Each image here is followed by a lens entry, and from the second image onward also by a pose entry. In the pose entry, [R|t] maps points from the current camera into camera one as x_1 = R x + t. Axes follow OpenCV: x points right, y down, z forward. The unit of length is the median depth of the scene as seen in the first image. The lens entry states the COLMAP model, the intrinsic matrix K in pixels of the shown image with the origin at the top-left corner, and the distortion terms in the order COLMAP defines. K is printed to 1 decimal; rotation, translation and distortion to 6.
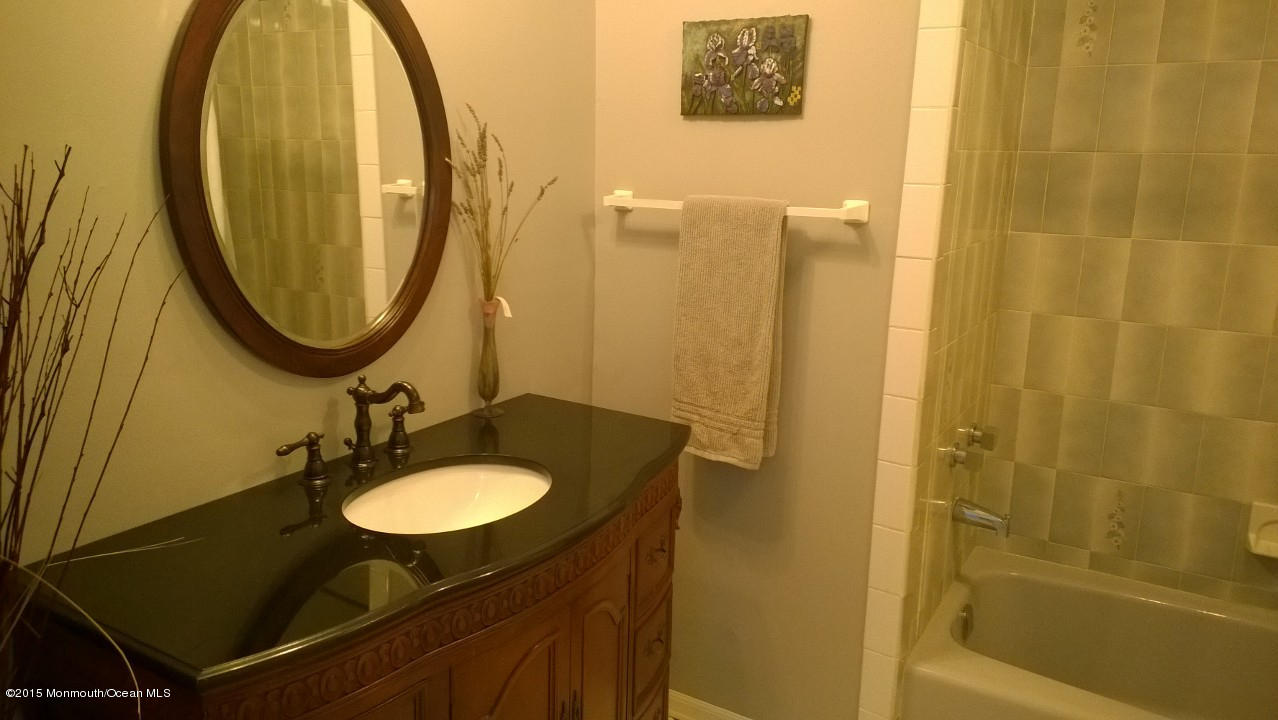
lens RADIAL K [[935.7, 0, 639.0], [0, 935.7, 360.0], [0, 0, 1]] dist [0.143755, -0.113662]
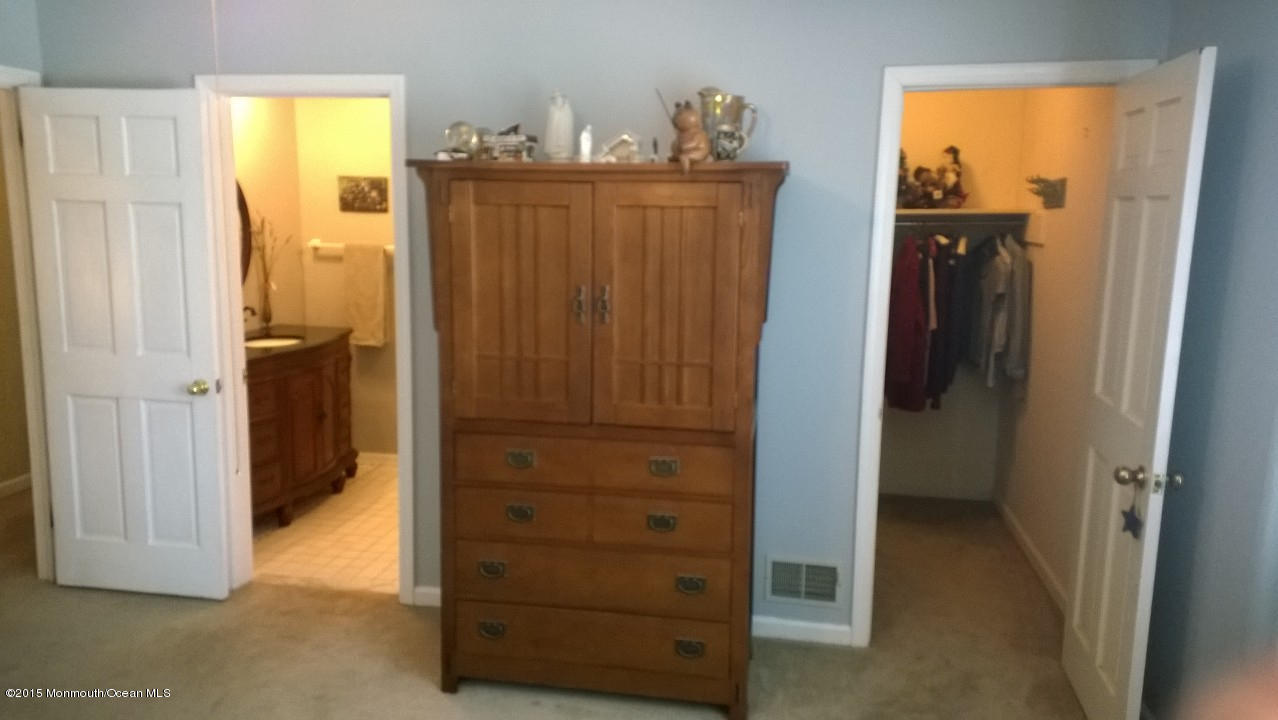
lens RADIAL K [[935.7, 0, 639.0], [0, 935.7, 360.0], [0, 0, 1]] dist [0.143755, -0.113662]
pose [[0.934608, -0.062859, 0.350081, -0.128999], [0.079385, 0.996296, -0.033041, 0.302240], [-0.346707, 0.058671, 0.936137, -1.718281]]
